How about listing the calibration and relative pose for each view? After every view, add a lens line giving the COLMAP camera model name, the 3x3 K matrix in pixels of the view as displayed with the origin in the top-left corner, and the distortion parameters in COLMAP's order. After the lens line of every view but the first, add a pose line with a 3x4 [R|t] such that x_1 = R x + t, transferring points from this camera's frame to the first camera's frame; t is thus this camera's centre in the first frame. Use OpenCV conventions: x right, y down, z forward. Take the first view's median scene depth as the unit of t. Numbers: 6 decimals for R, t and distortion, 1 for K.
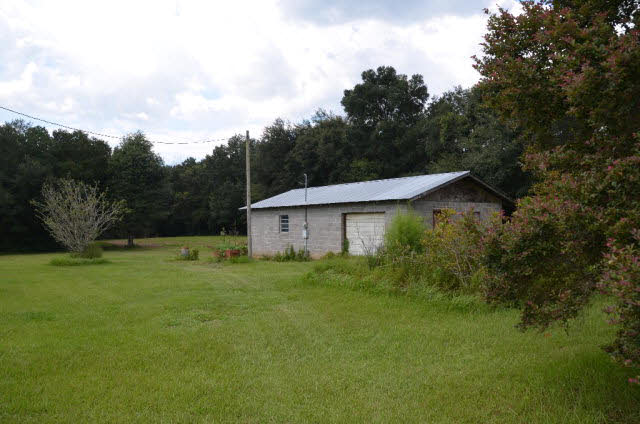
lens RADIAL K [[503.0, 0, 320.7], [0, 503.0, 219.1], [0, 0, 1]] dist [-0.171115, 0.133456]
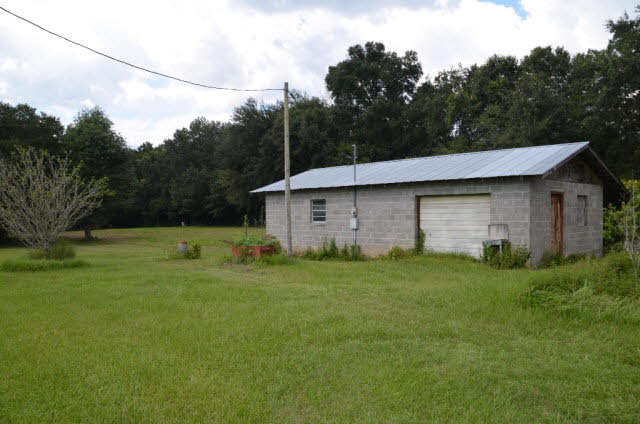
lens RADIAL K [[503.0, 0, 320.7], [0, 503.0, 219.1], [0, 0, 1]] dist [-0.171115, 0.133456]
pose [[0.994770, -0.000326, 0.102140, -0.139517], [-0.001550, 0.999832, 0.018284, 0.007438], [-0.102129, -0.018347, 0.994602, 0.219706]]
